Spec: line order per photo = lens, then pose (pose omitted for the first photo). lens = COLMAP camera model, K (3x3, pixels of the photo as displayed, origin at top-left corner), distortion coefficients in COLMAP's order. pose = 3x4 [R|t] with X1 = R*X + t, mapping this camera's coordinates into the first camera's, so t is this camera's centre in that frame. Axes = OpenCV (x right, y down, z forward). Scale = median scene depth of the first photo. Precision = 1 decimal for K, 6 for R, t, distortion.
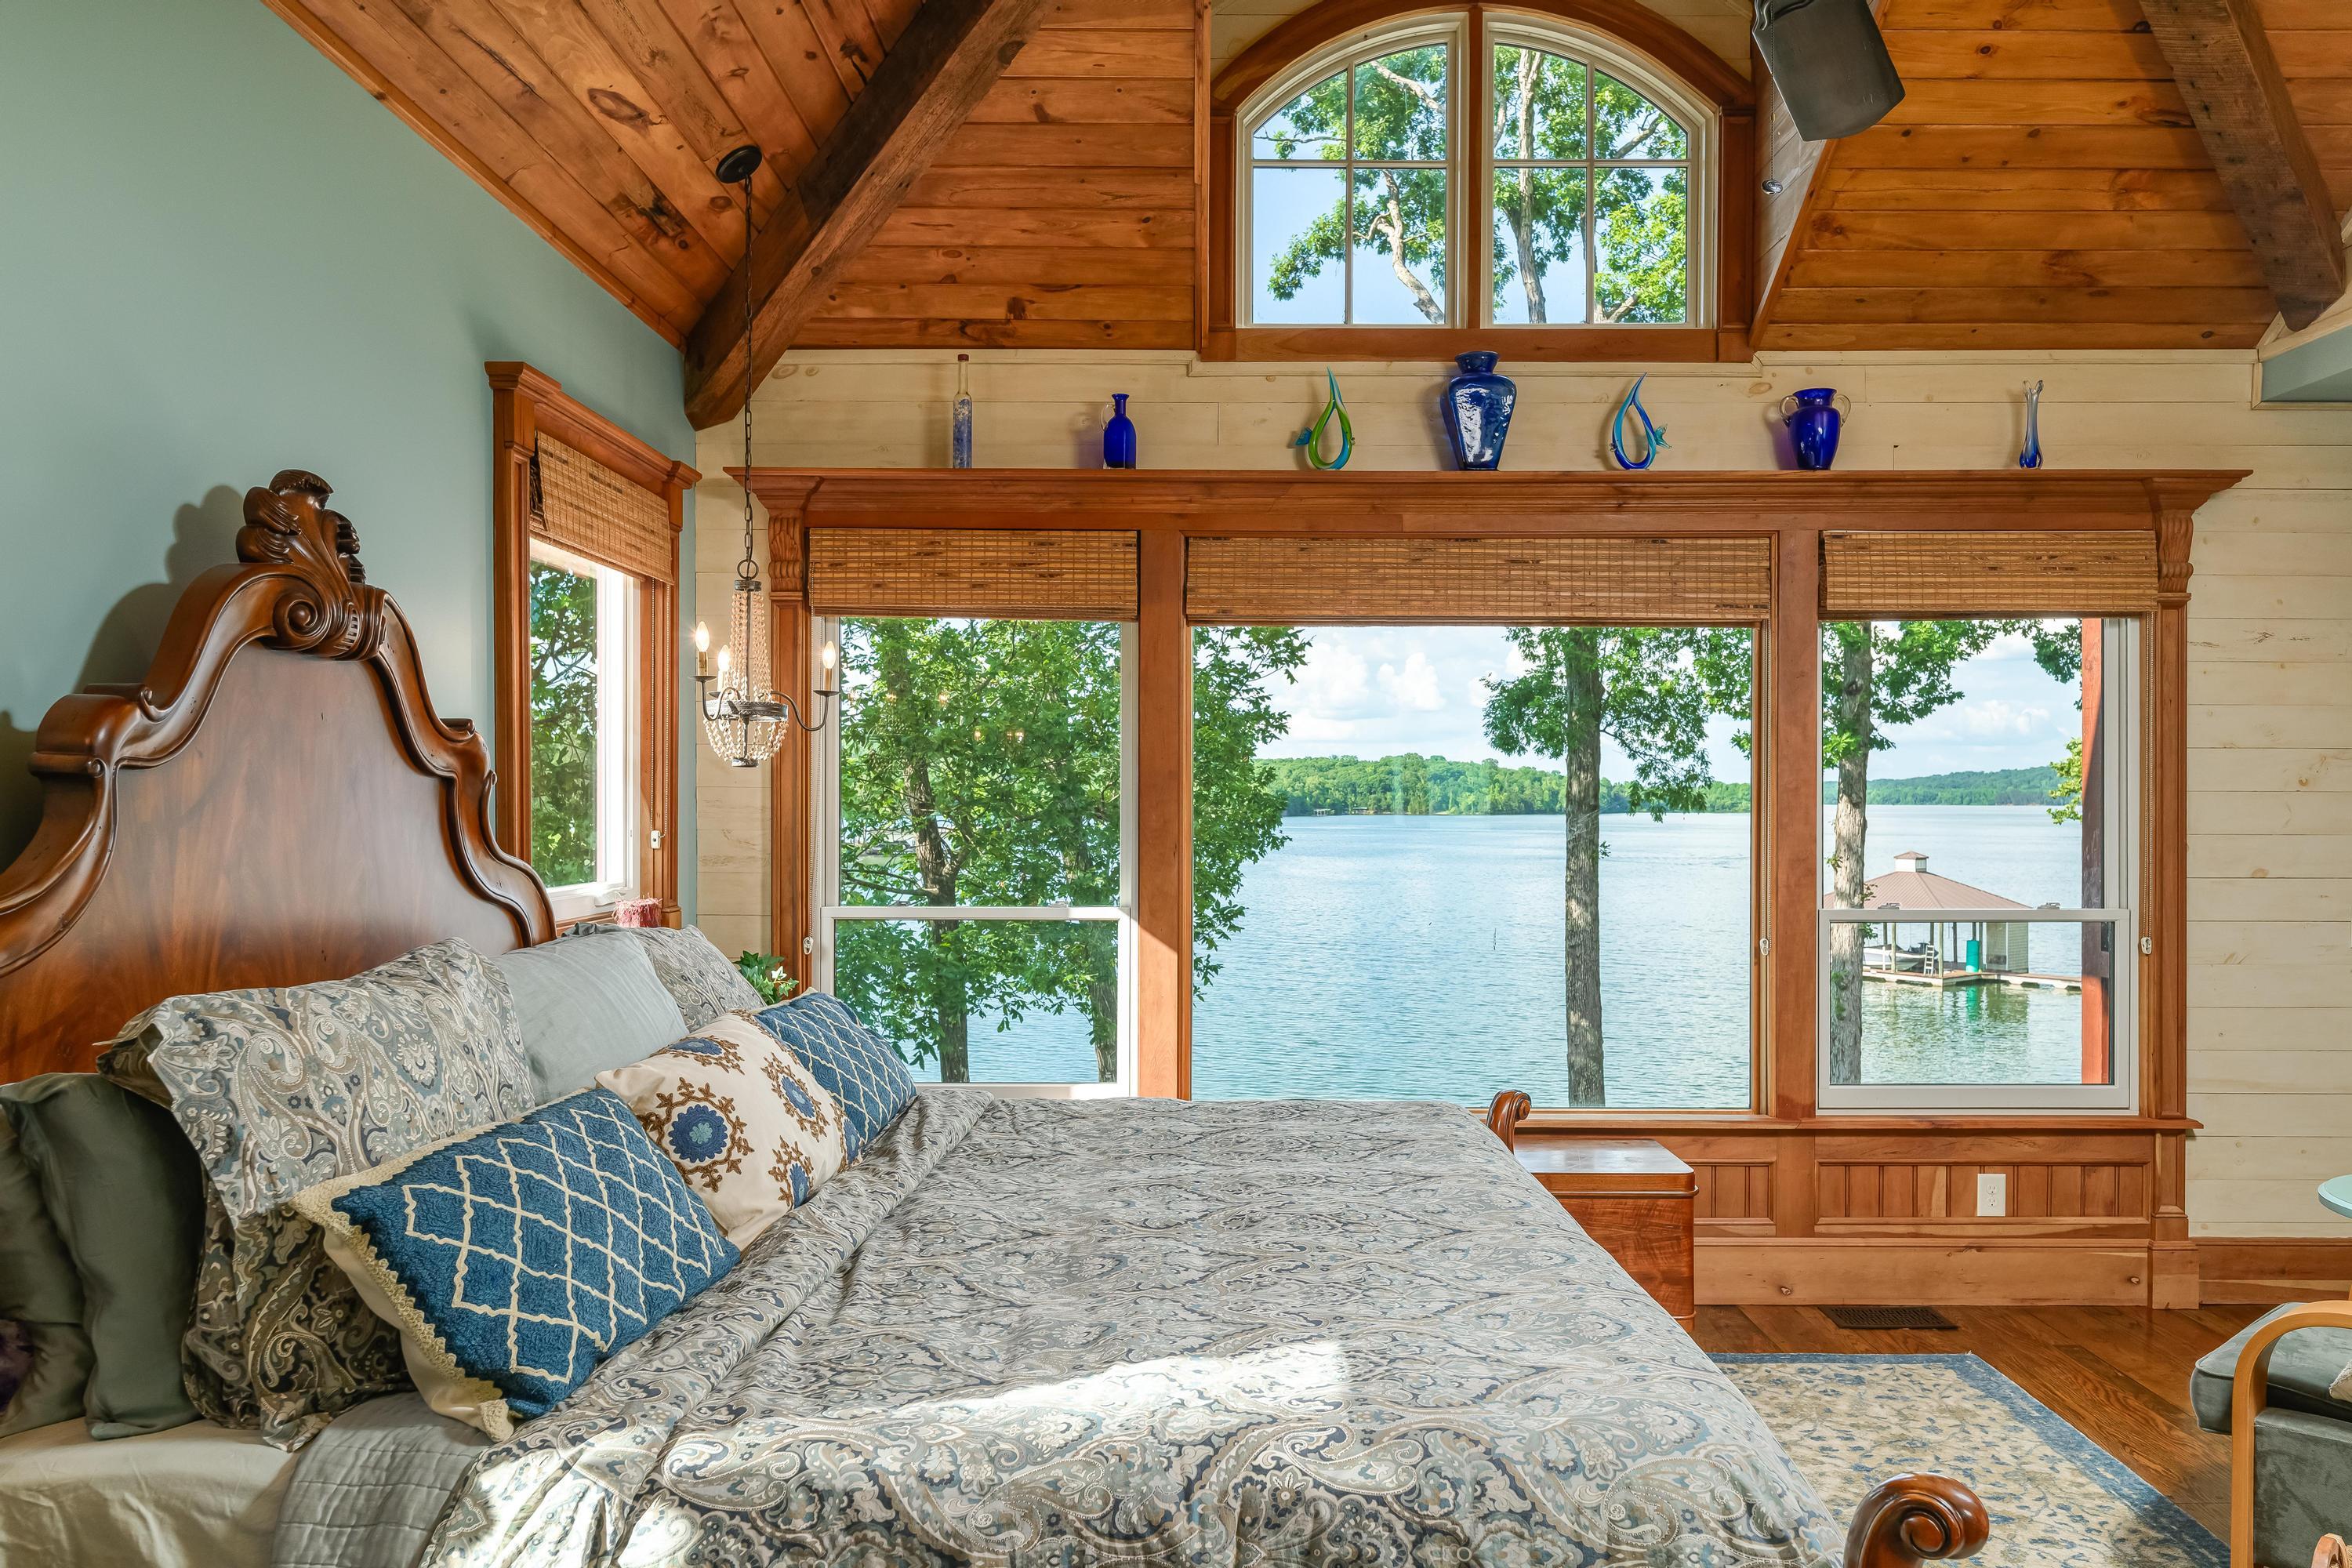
lens RADIAL K [[1604.0, 0, 1192.1], [0, 1604.0, 808.9], [0, 0, 1]] dist [-0.015086, 0.008695]
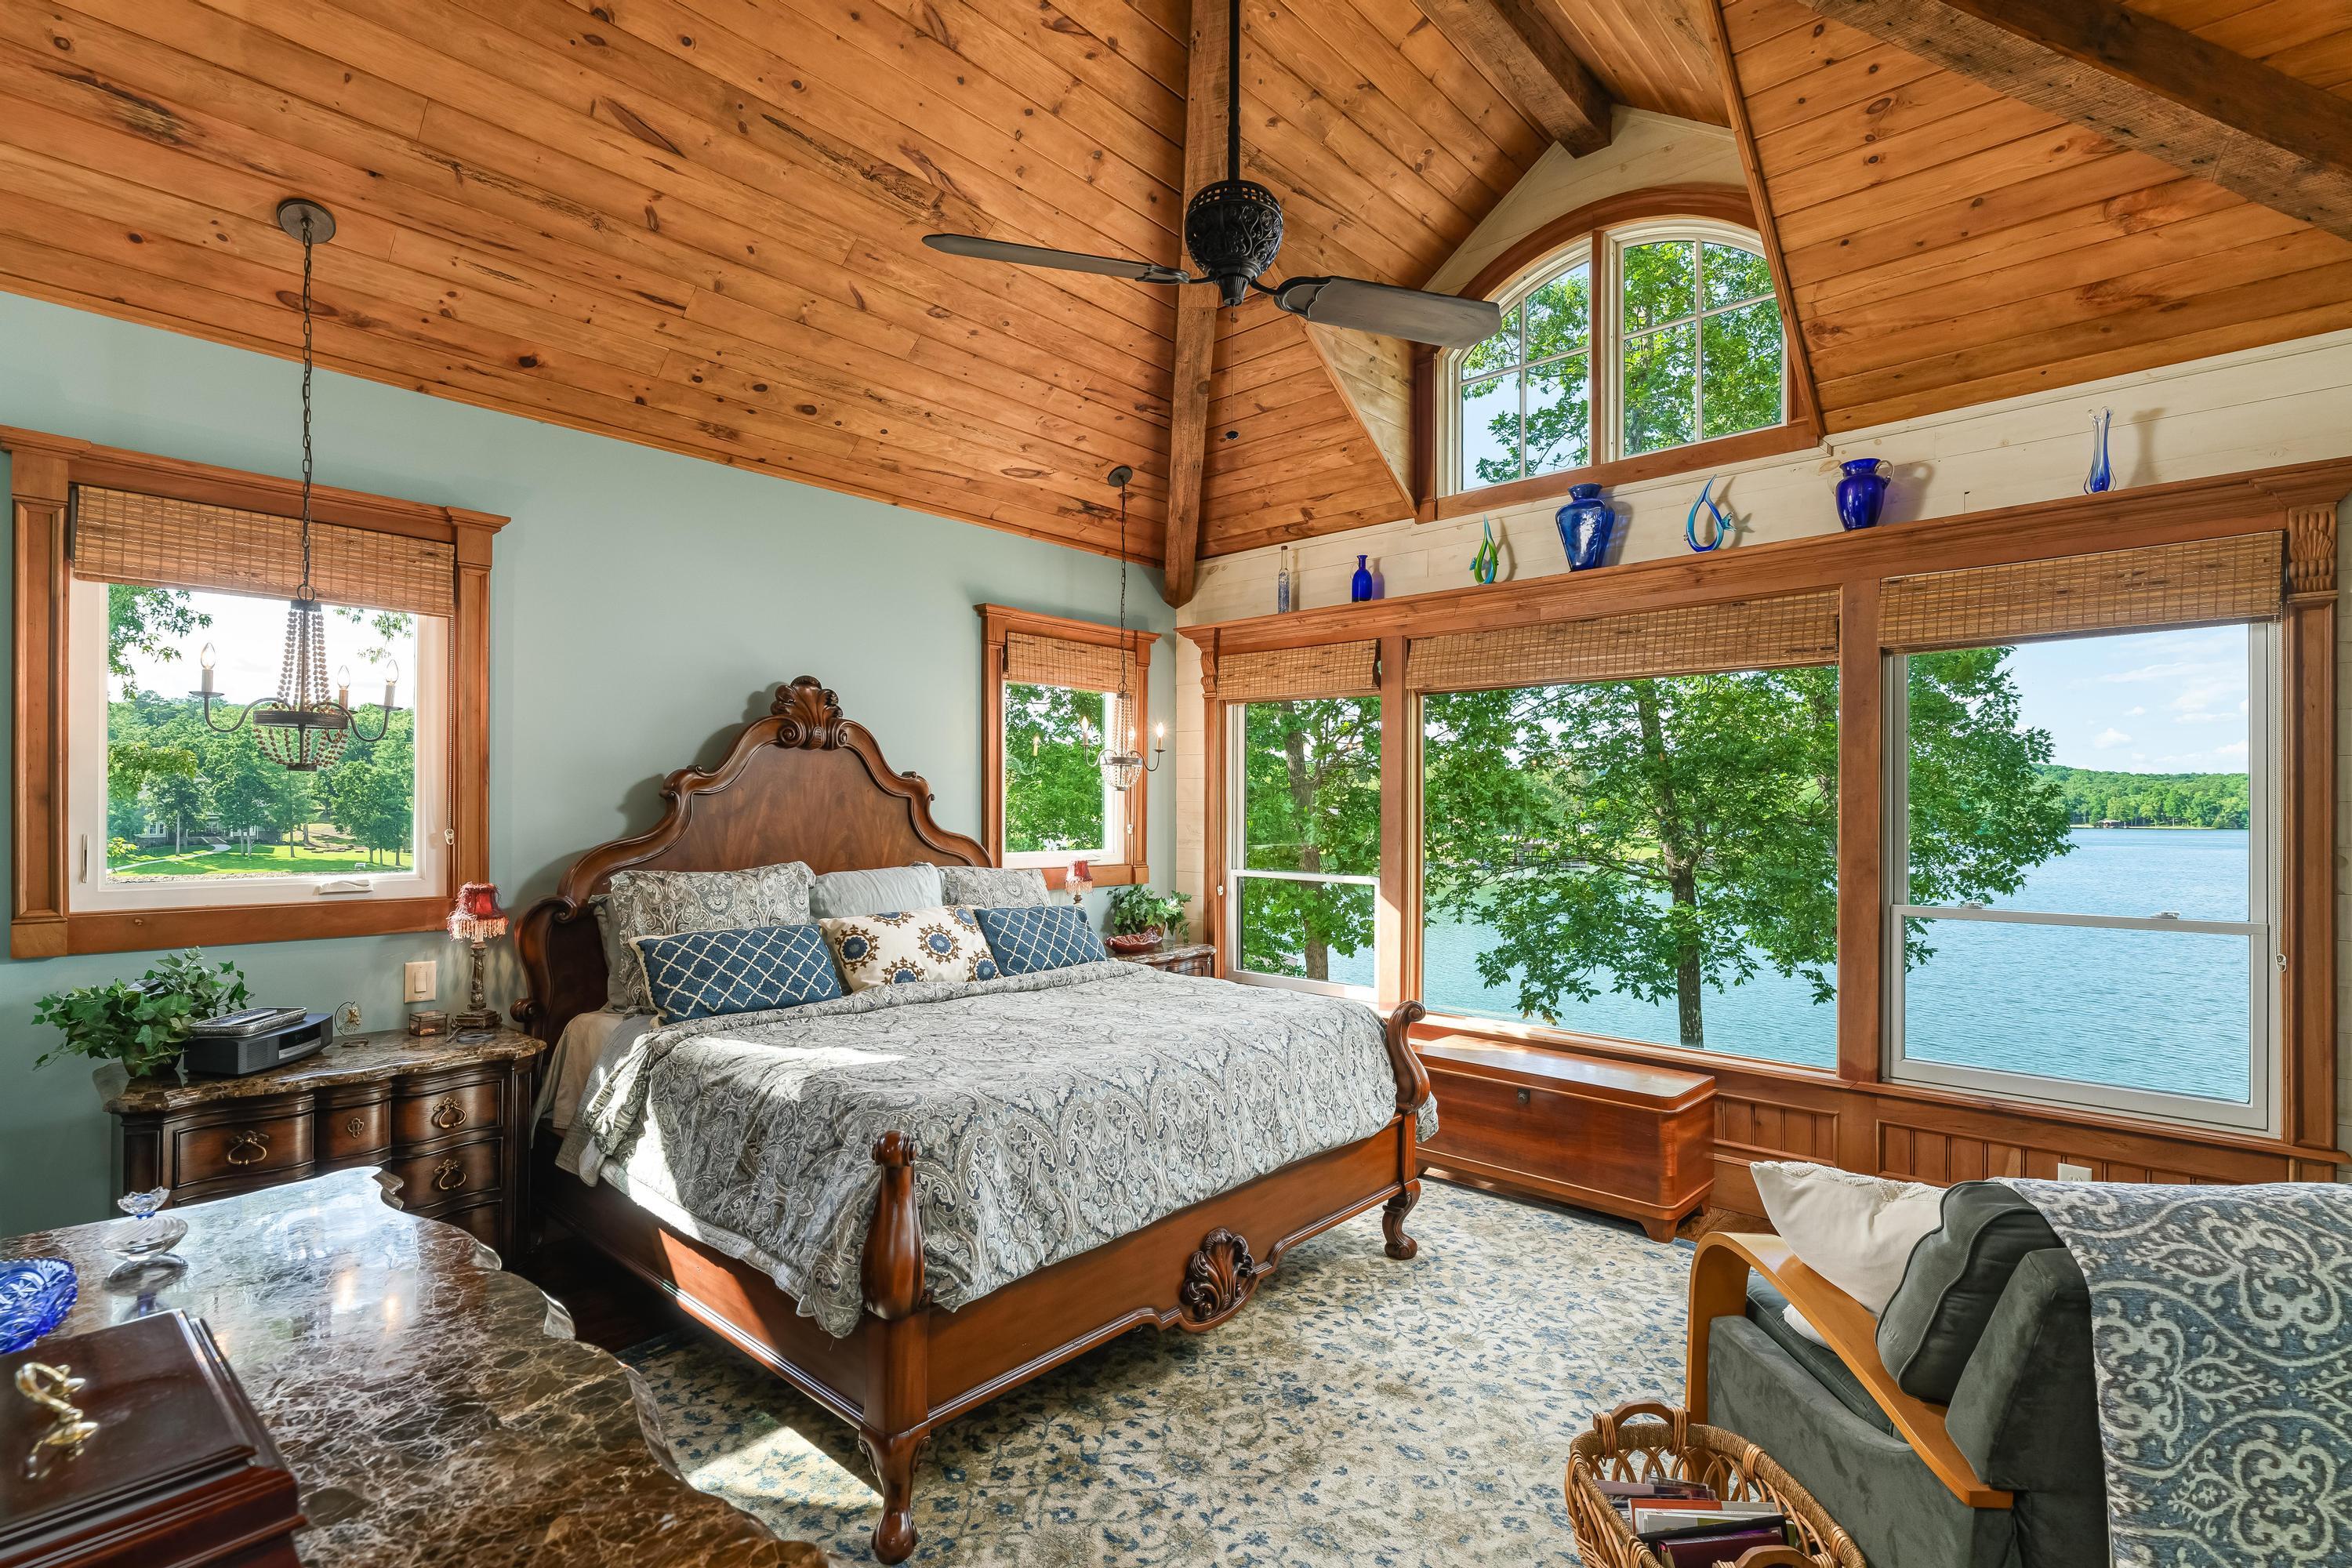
lens RADIAL K [[1106.3, 0, 1177.8], [0, 1106.3, 807.2], [0, 0, 1]] dist [-0.000564, 0.000094]
pose [[0.734696, 0.001898, -0.678394, 0.558281], [-0.007173, 0.999962, -0.004970, 0.000060], [0.678359, 0.008517, 0.734682, 0.062601]]
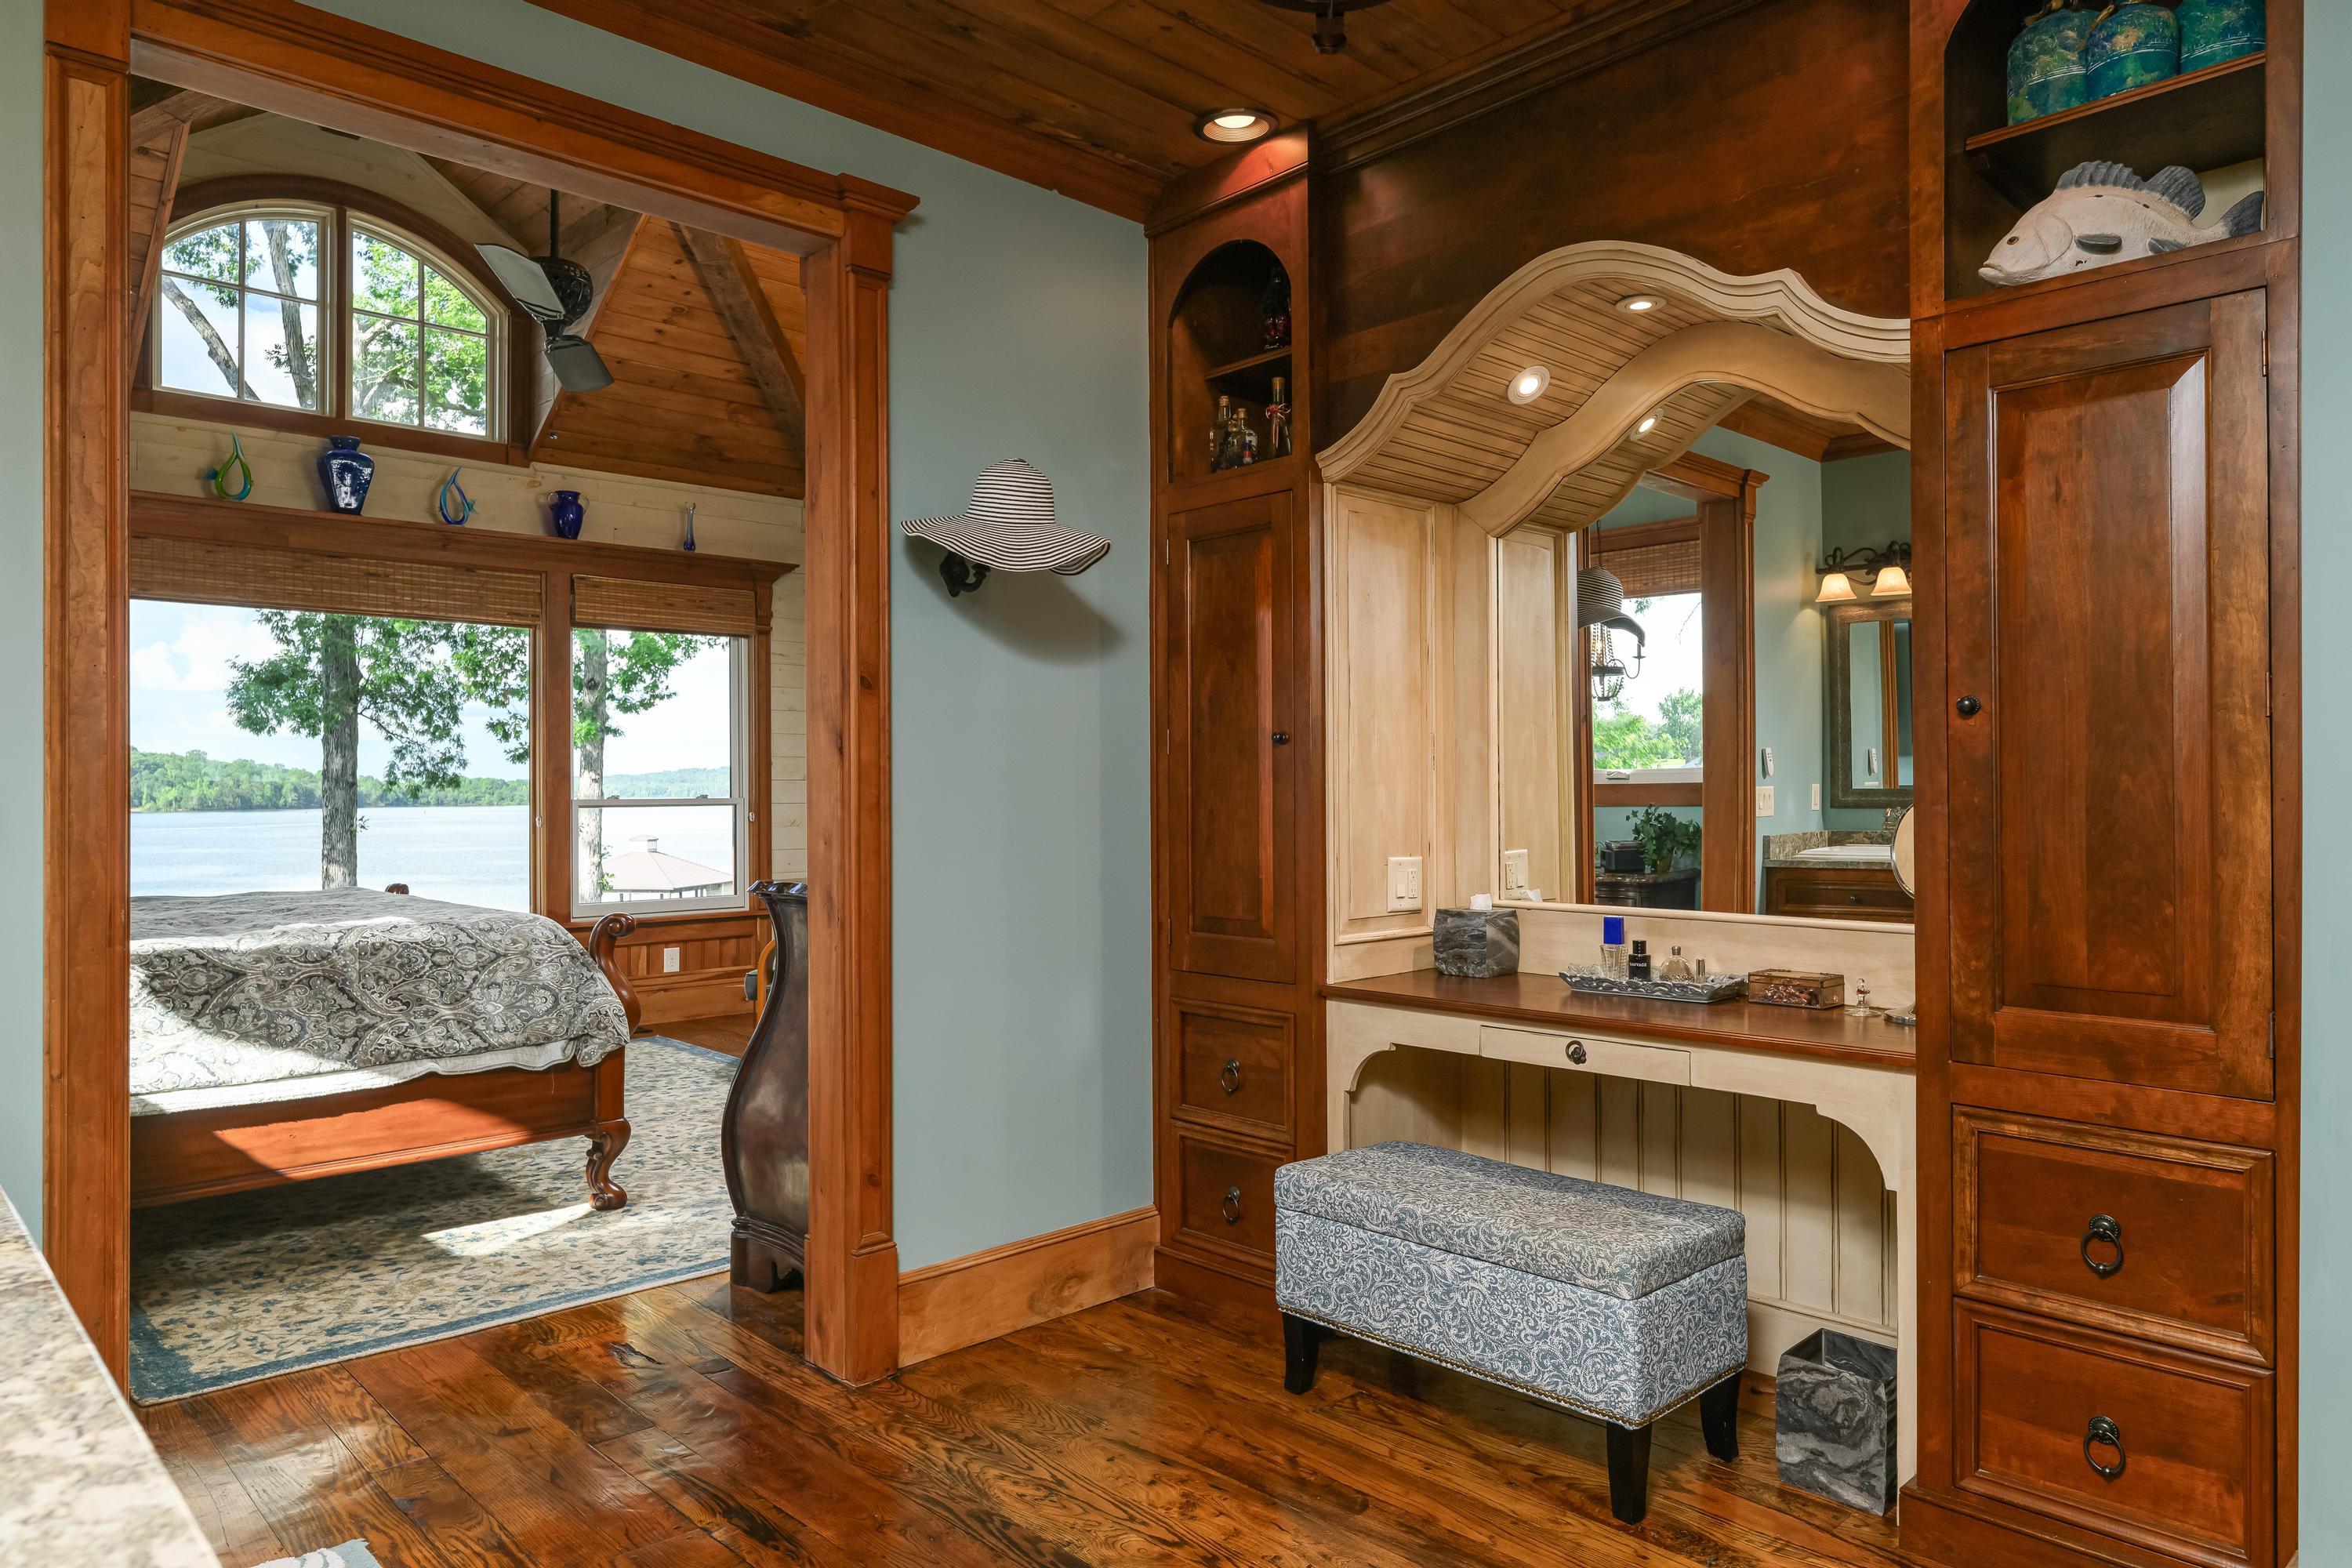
lens RADIAL K [[1493.0, 0, 1179.9], [0, 1493.0, 783.3], [0, 0, 1]] dist [0.010789, 0.000868]
pose [[0.720816, -0.000078, 0.693126, -0.237828], [0.009303, 0.999911, -0.009562, 0.067940], [-0.693064, 0.013340, 0.720753, -0.577751]]
